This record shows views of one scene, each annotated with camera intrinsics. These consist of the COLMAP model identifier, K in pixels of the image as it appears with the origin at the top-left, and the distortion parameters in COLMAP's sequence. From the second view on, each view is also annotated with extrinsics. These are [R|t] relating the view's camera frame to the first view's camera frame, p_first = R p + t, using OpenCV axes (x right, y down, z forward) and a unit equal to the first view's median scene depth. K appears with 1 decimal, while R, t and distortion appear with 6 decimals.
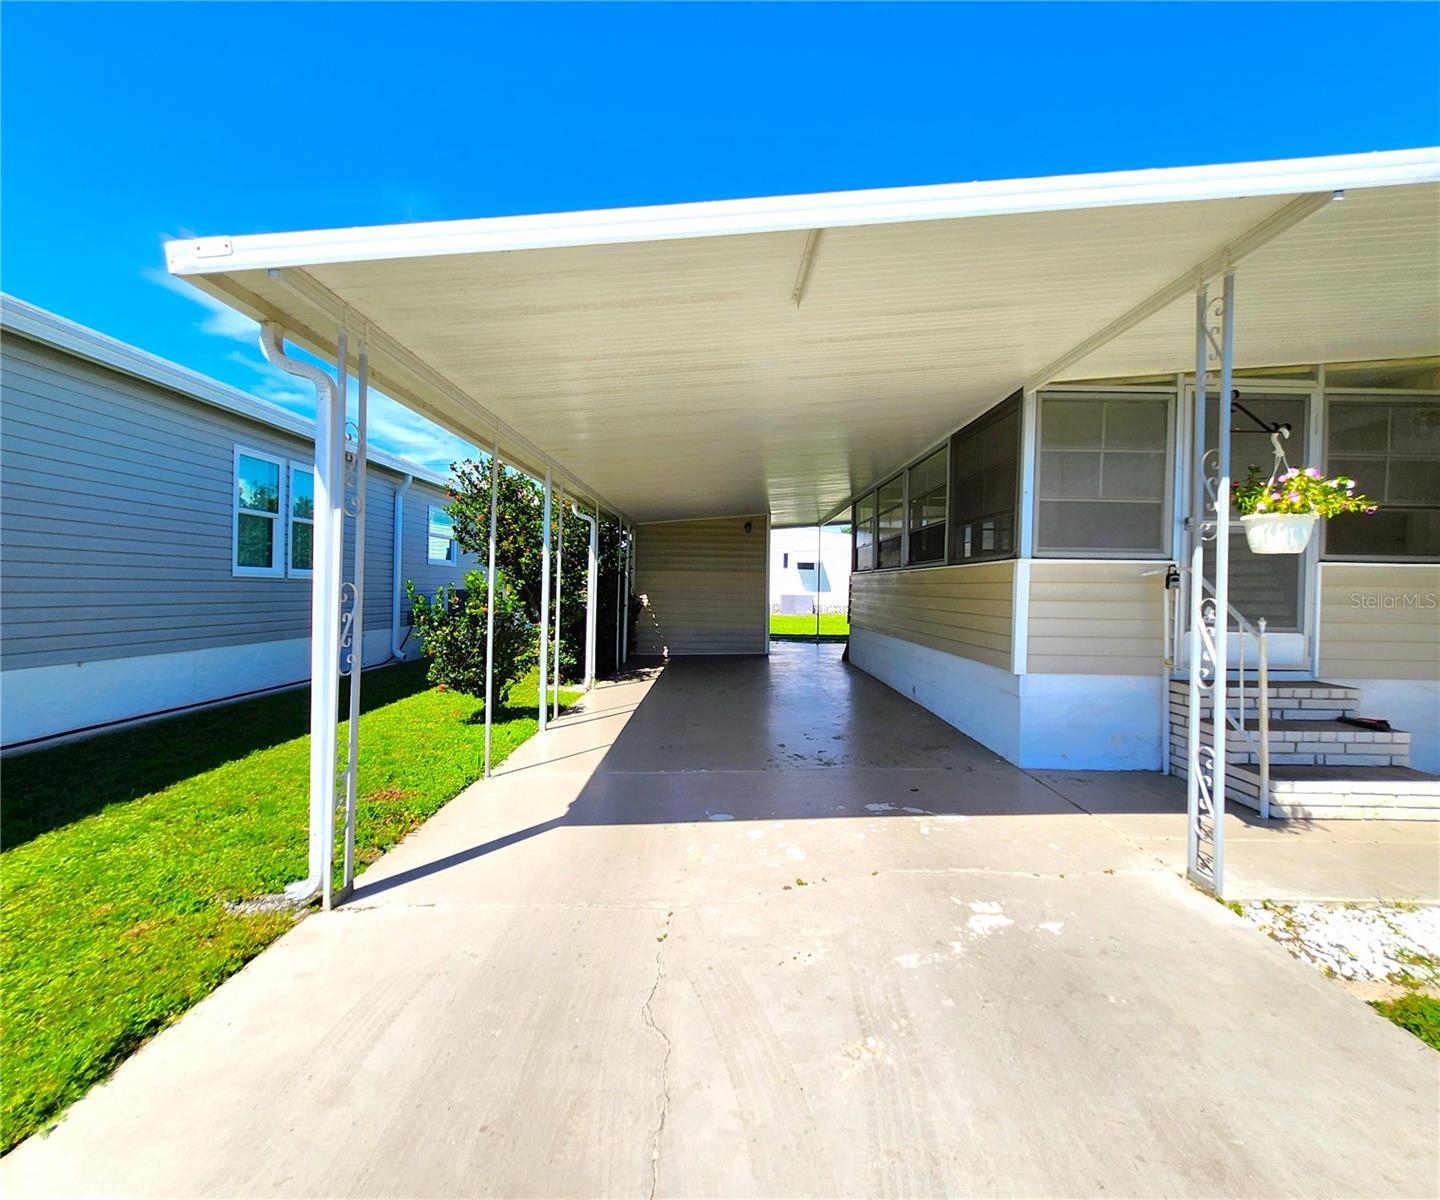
lens RADIAL K [[657.4, 0, 714.6], [0, 657.4, 592.5], [0, 0, 1]] dist [-0.001469, 0.000082]
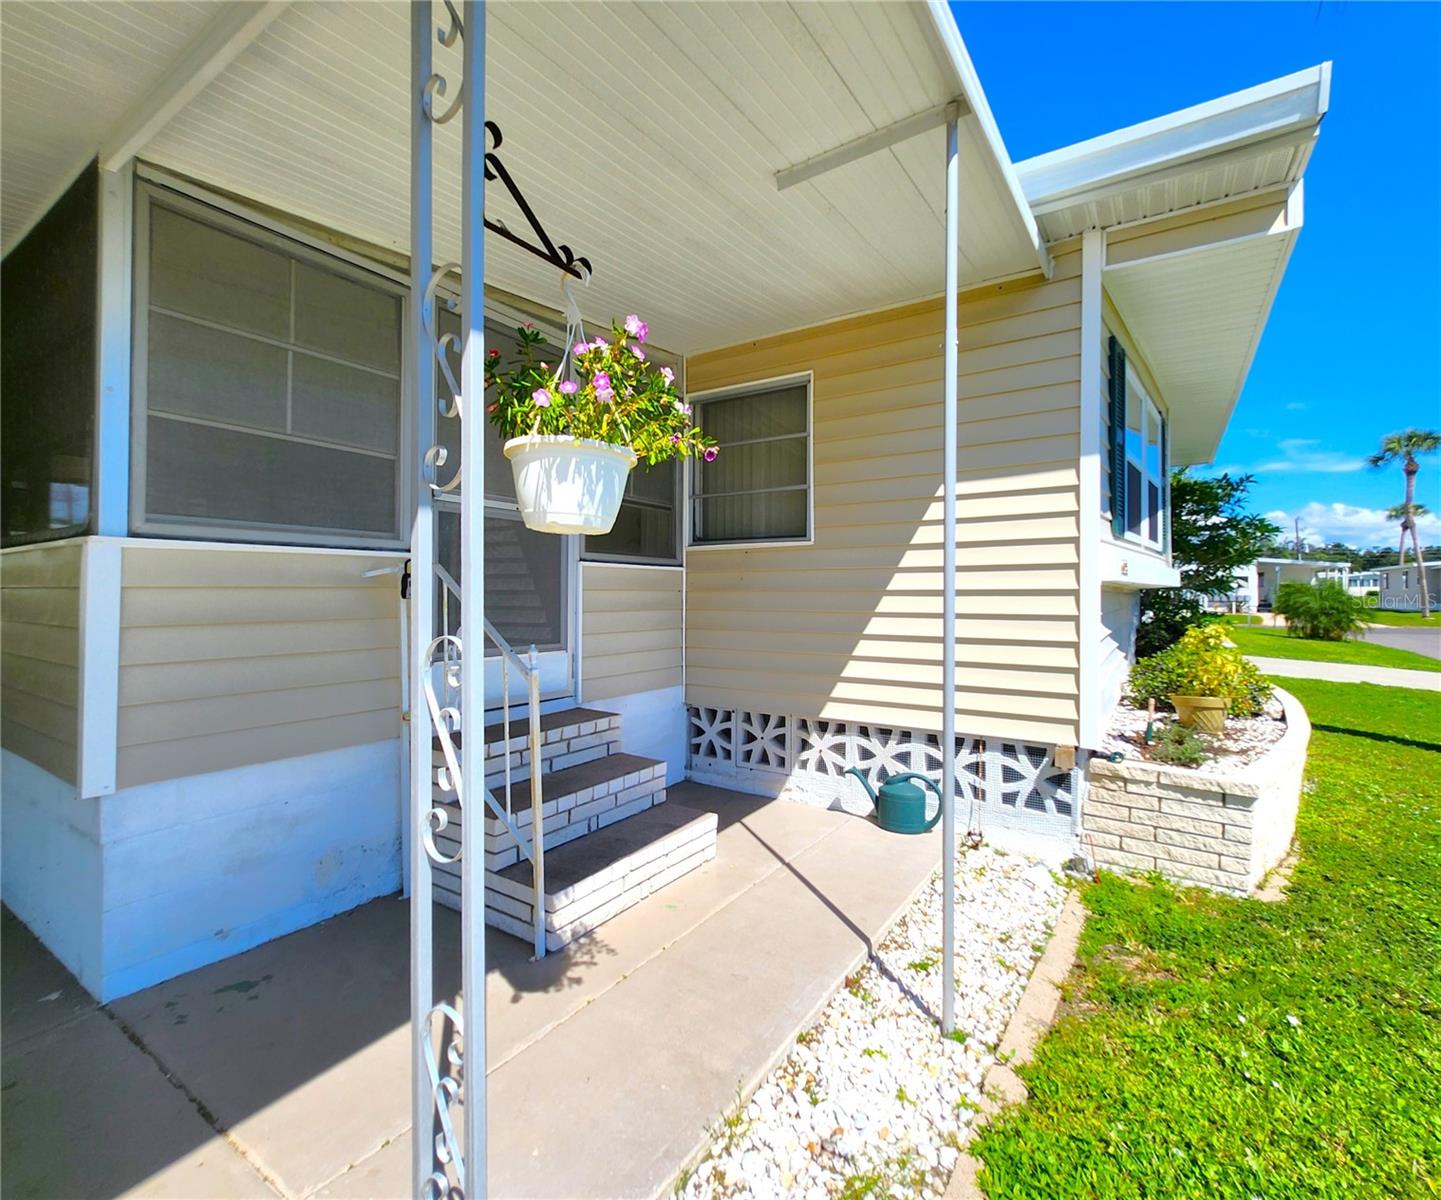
lens RADIAL K [[670.4, 0, 720.9], [0, 670.4, 595.8], [0, 0, 1]] dist [-0.000626, -0.000215]
pose [[0.541685, -0.016175, 0.840426, 0.316670], [0.011730, 0.999863, 0.011684, -0.011032], [-0.840499, 0.003529, 0.541801, 0.403923]]
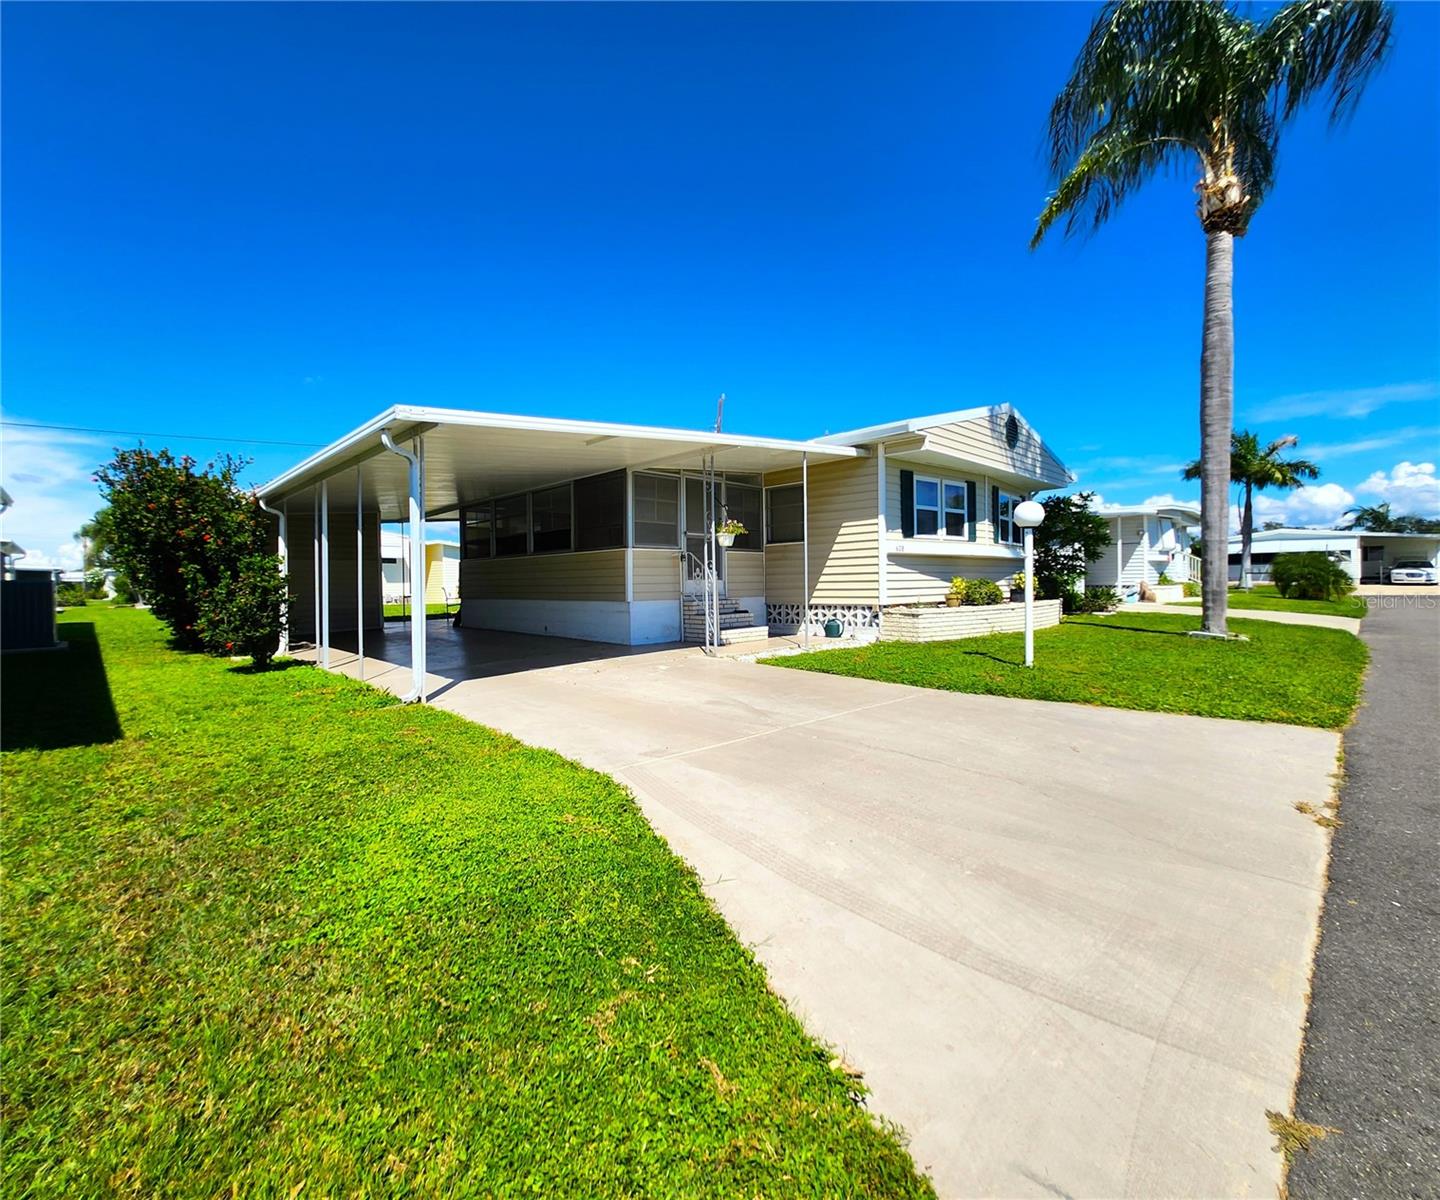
lens RADIAL K [[657.4, 0, 714.6], [0, 657.4, 592.5], [0, 0, 1]] dist [-0.001469, 0.000082]
pose [[0.710178, -0.033756, 0.703212, -0.858535], [0.030309, 0.999390, 0.017364, 0.065459], [-0.703369, 0.008982, 0.710768, -0.730914]]
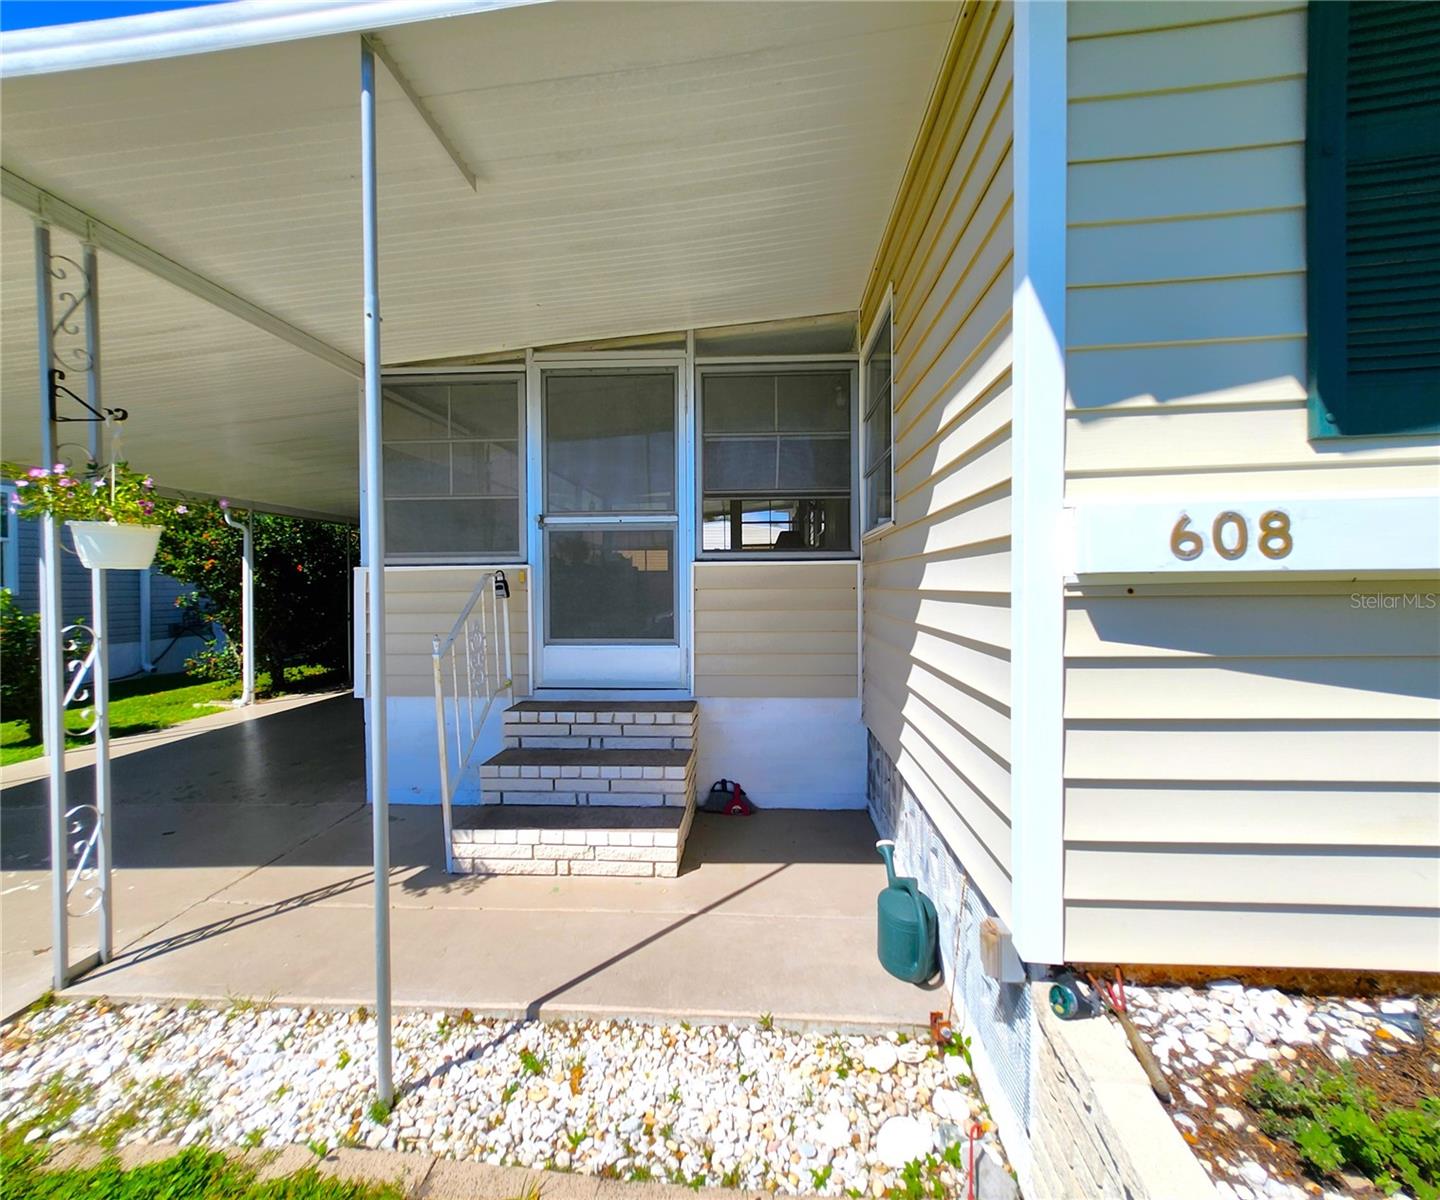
lens RADIAL K [[657.4, 0, 714.6], [0, 657.4, 592.5], [0, 0, 1]] dist [-0.001469, 0.000082]
pose [[0.997948, -0.023399, -0.059595, 1.001156], [0.023798, 0.999699, 0.006005, -0.011036], [0.059437, -0.007411, 0.998205, 0.145712]]
